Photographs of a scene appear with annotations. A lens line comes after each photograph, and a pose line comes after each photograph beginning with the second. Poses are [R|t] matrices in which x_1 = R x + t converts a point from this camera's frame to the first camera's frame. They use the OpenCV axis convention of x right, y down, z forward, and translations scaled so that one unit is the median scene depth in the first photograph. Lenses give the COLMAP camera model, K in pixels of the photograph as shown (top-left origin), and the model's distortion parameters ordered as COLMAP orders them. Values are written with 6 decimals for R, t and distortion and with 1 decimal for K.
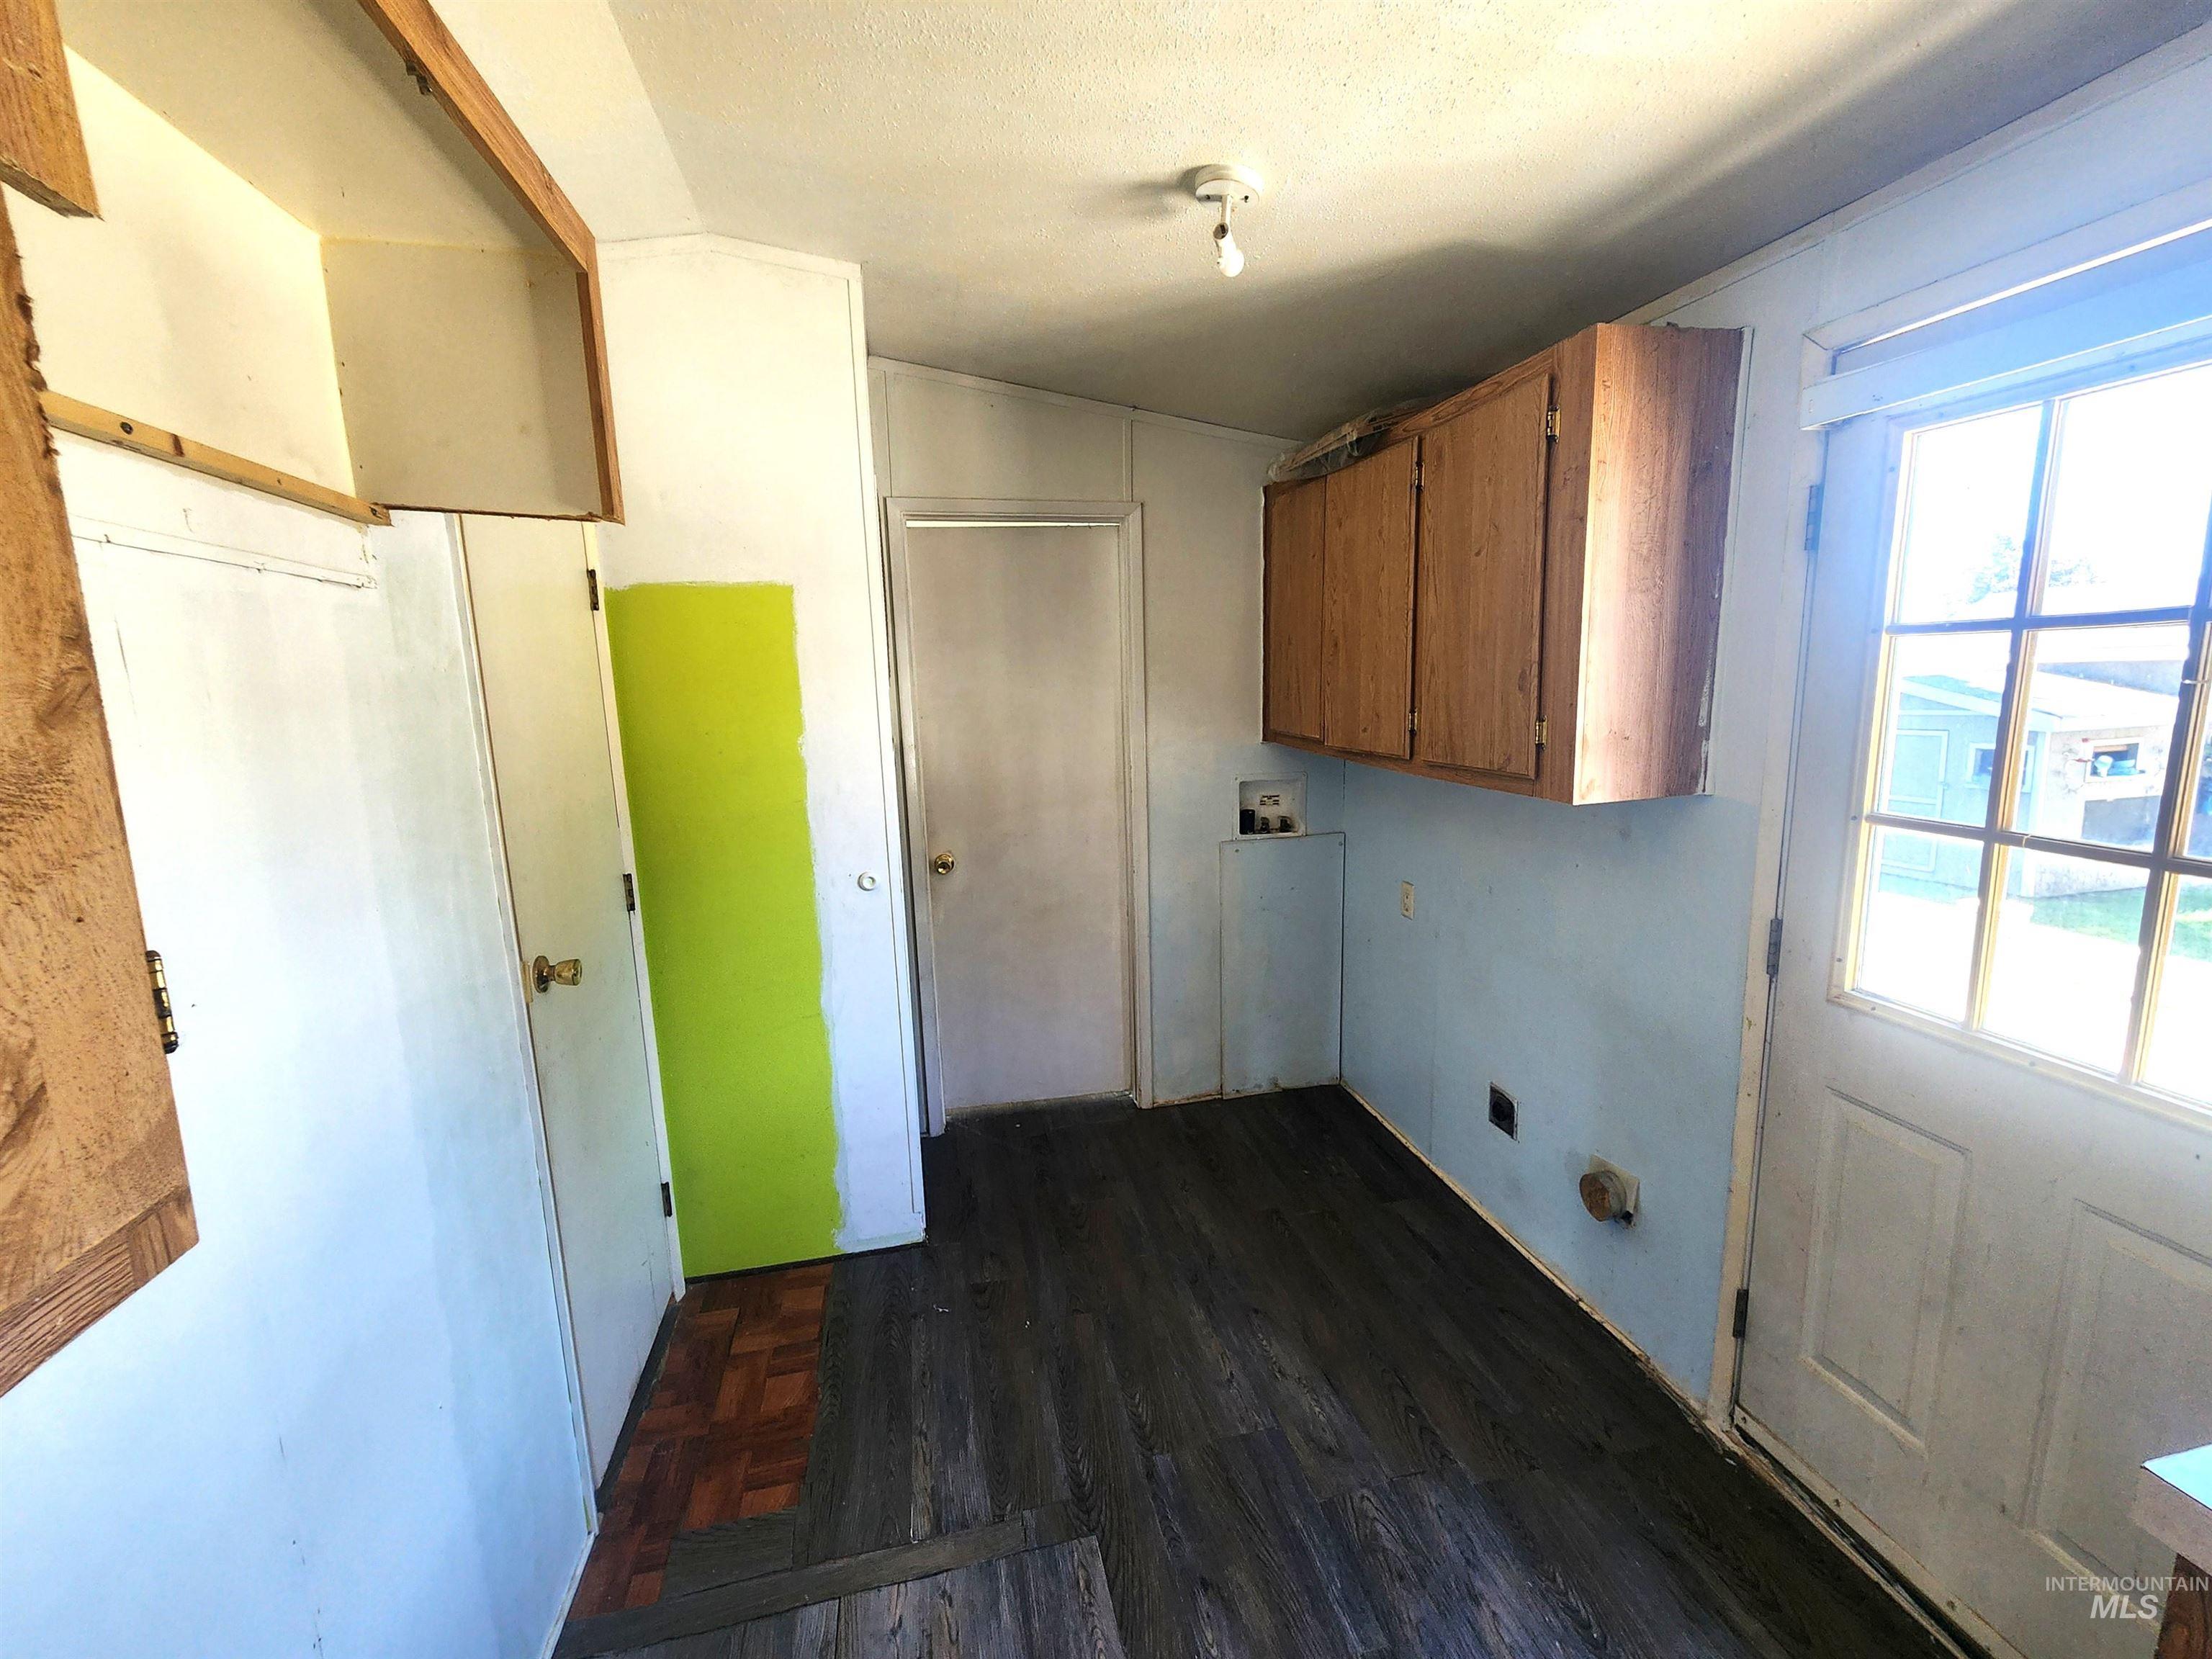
lens RADIAL K [[909.8, 0, 1114.3], [0, 909.8, 825.7], [0, 0, 1]] dist [0.004282, -0.000890]
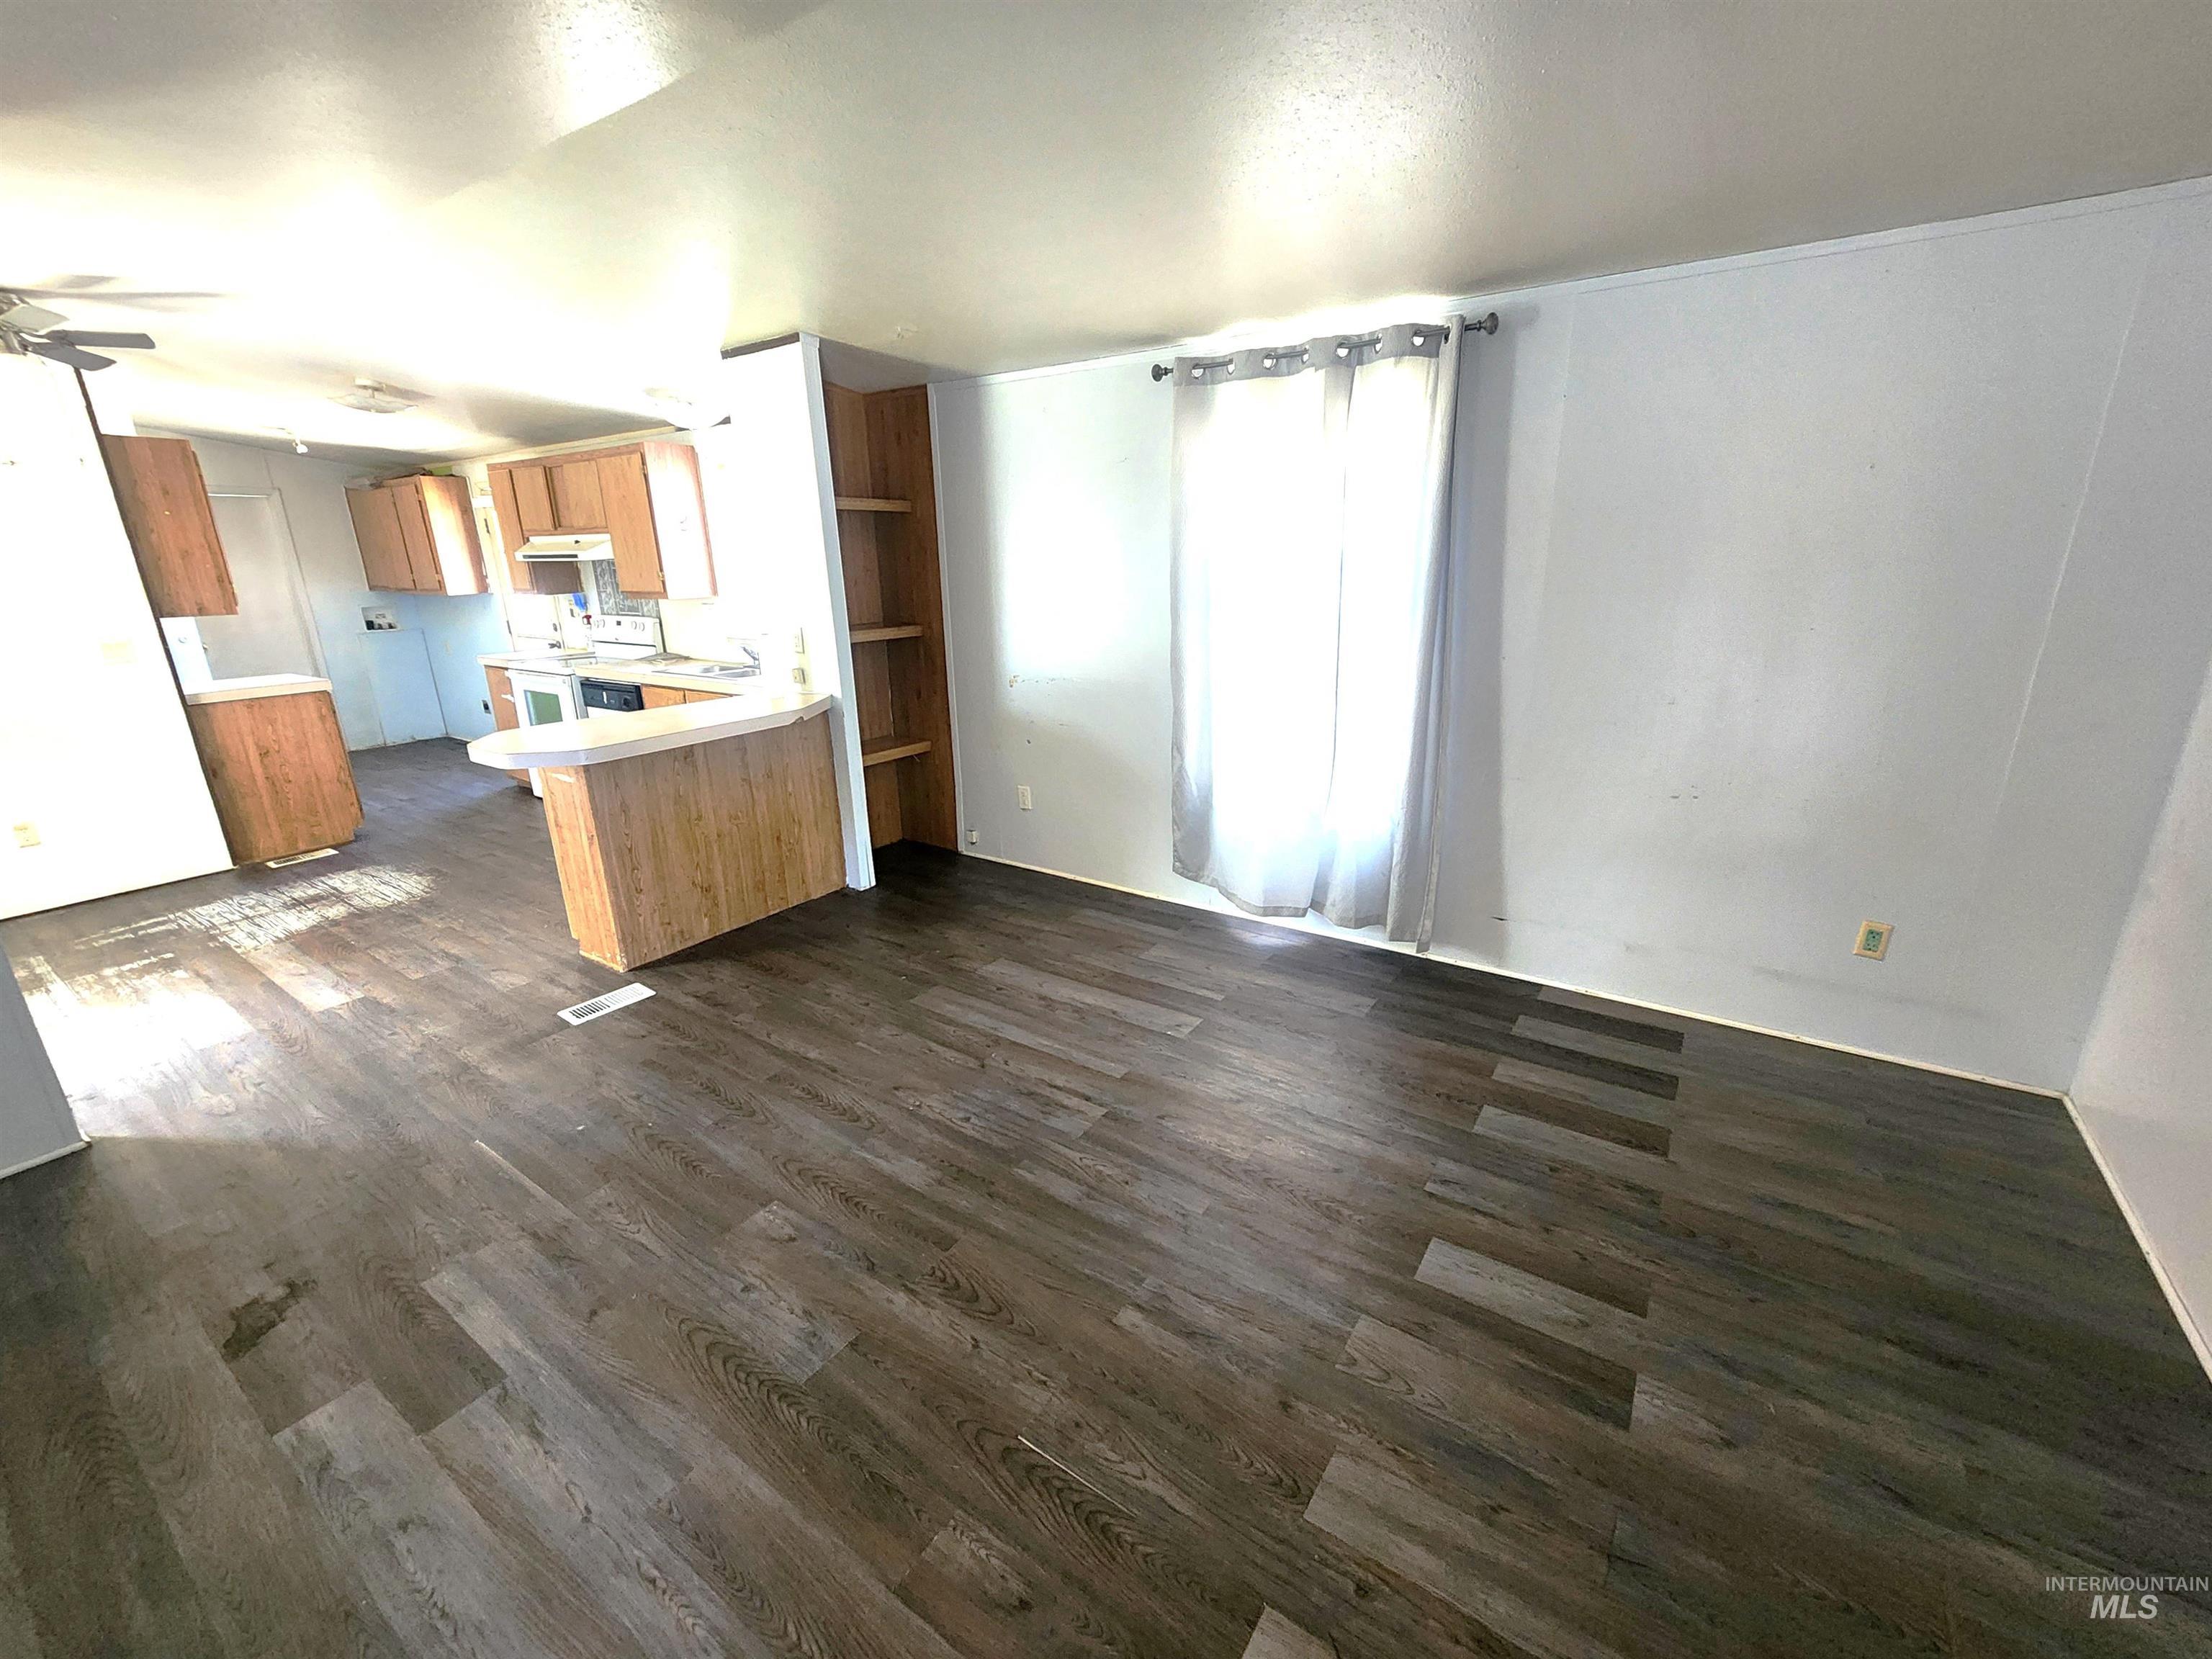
lens RADIAL K [[909.8, 0, 1108.6], [0, 909.8, 826.5], [0, 0, 1]] dist [0.004282, -0.000890]
pose [[0.735725, -0.186474, 0.651104, -0.125538], [0.112907, 0.981667, 0.153565, 0.530731], [-0.667803, -0.039467, 0.743291, -3.055107]]
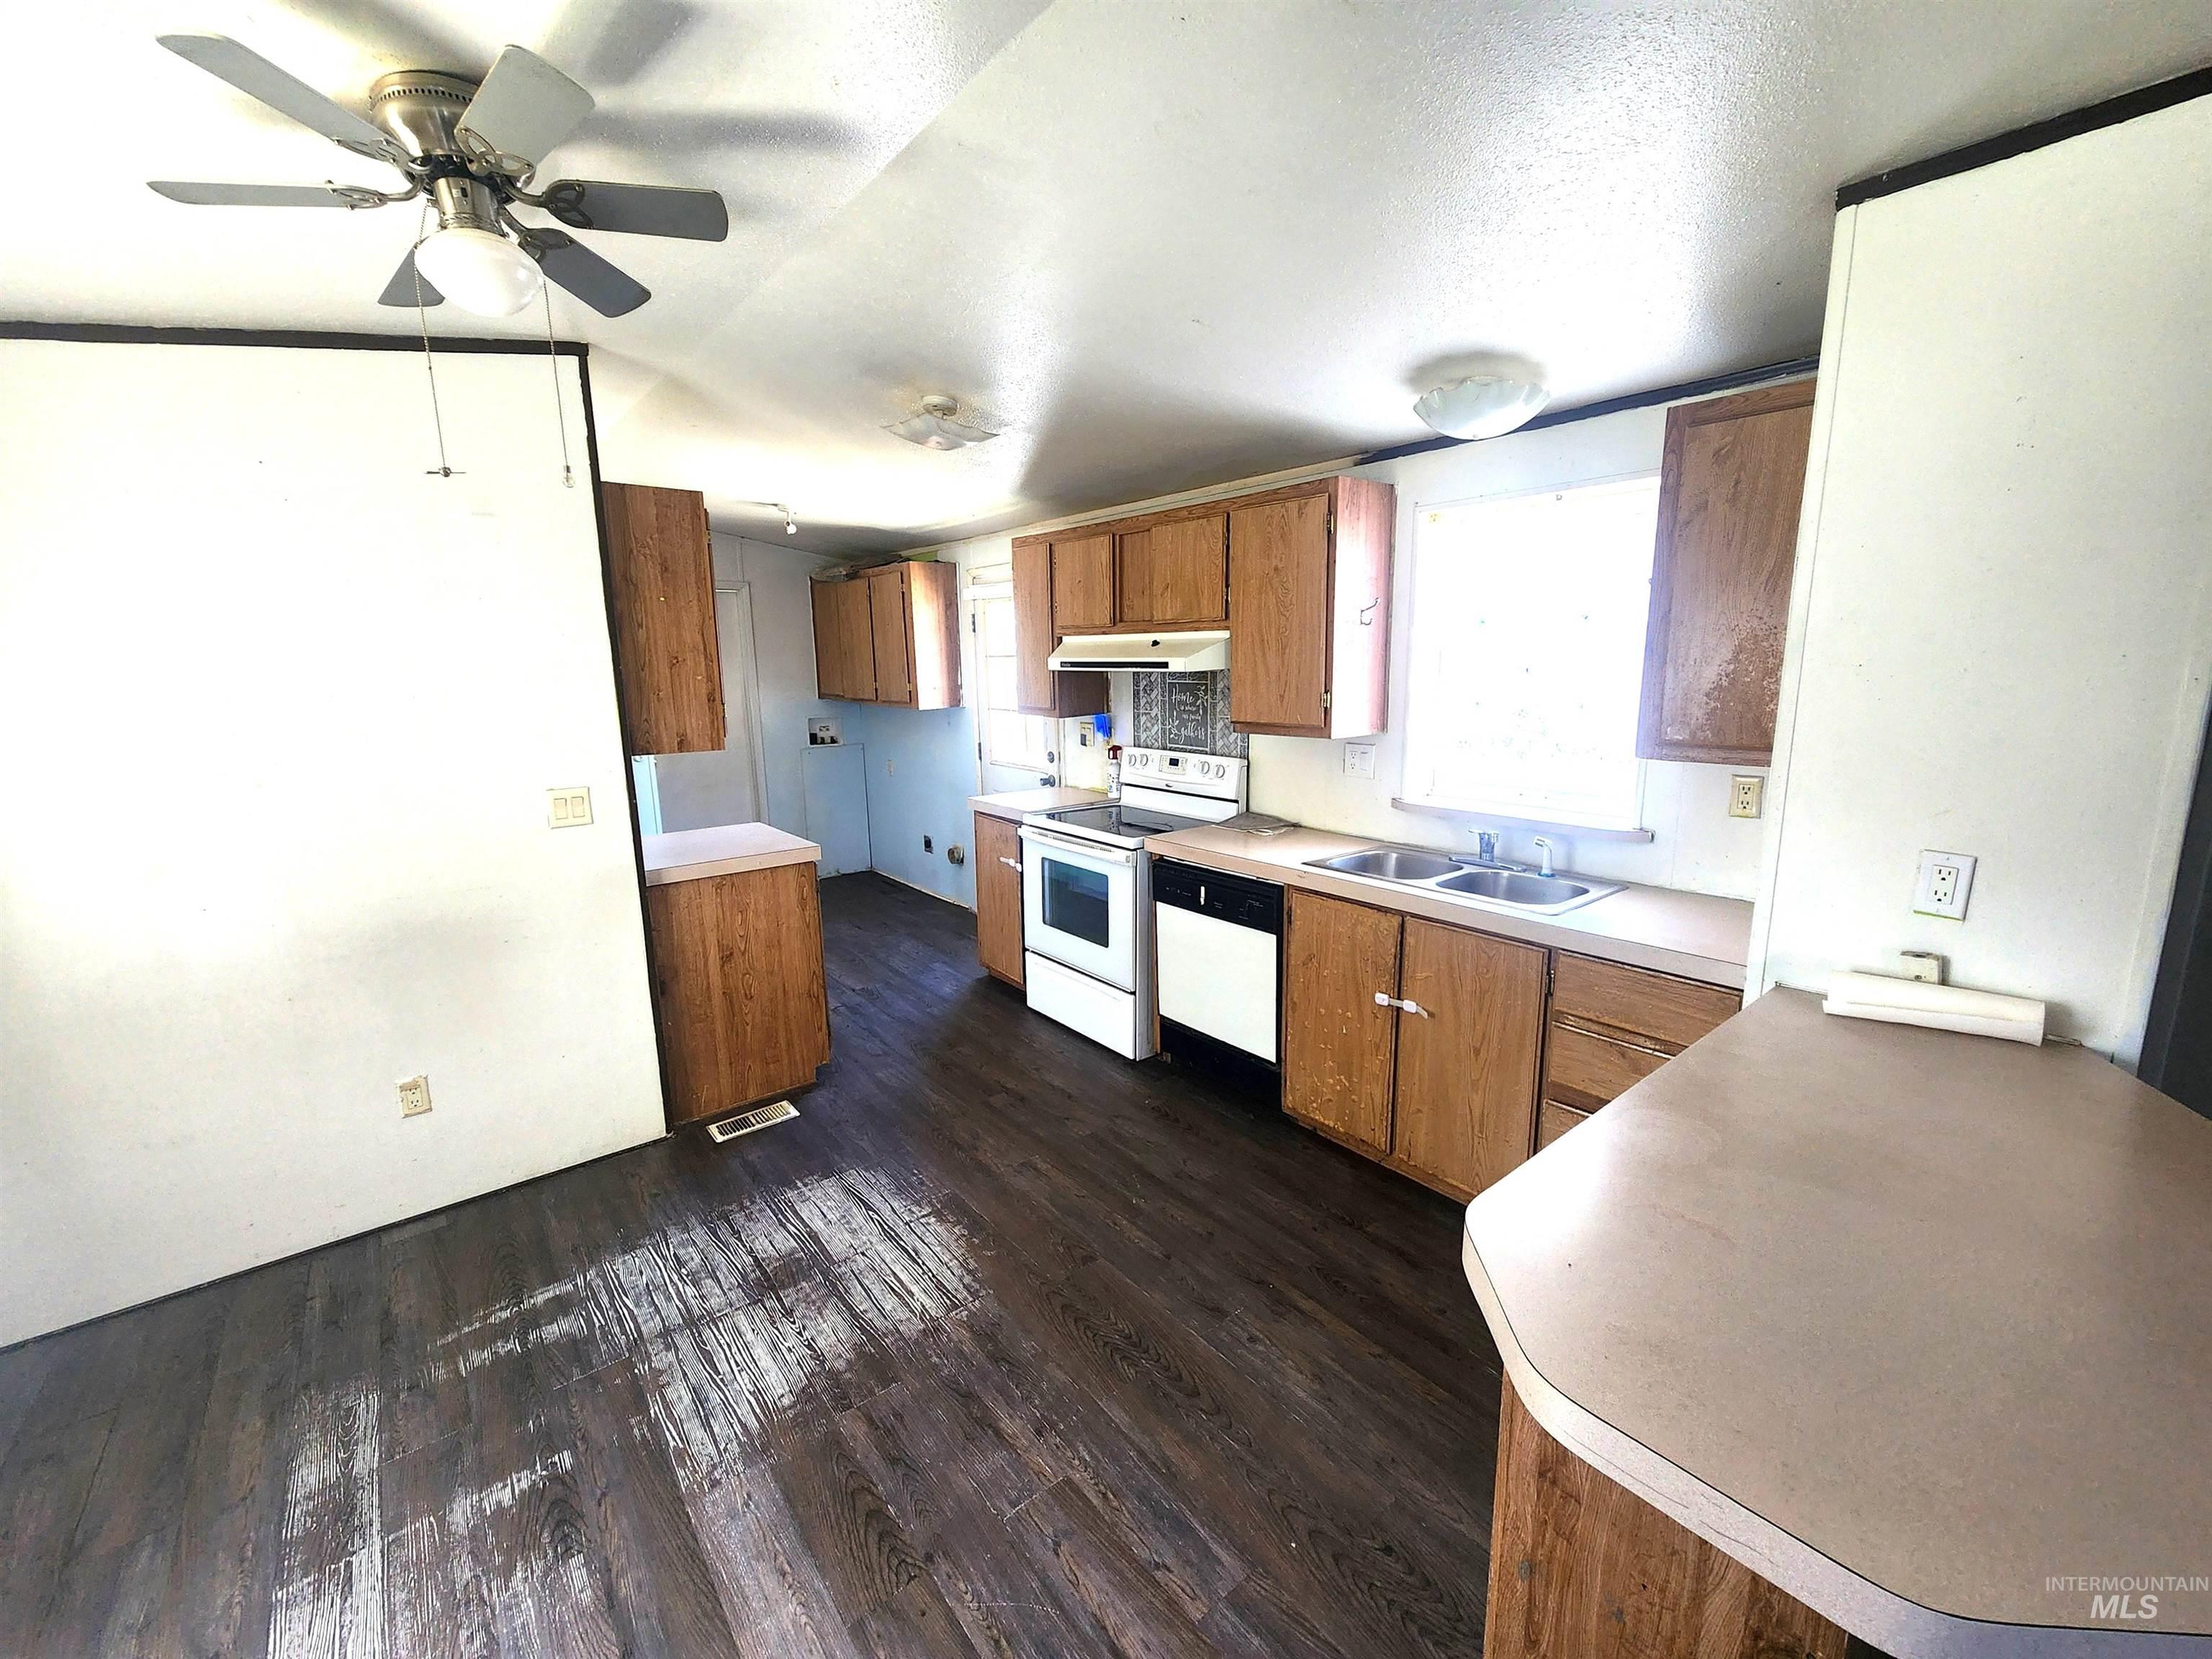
lens RADIAL K [[909.8, 0, 1106.7], [0, 909.8, 827.4], [0, 0, 1]] dist [0.004282, -0.000890]
pose [[0.899452, -0.068147, 0.431674, -0.225586], [0.063480, 0.997664, 0.025228, 0.263909], [-0.432385, 0.004711, 0.901677, -1.612897]]
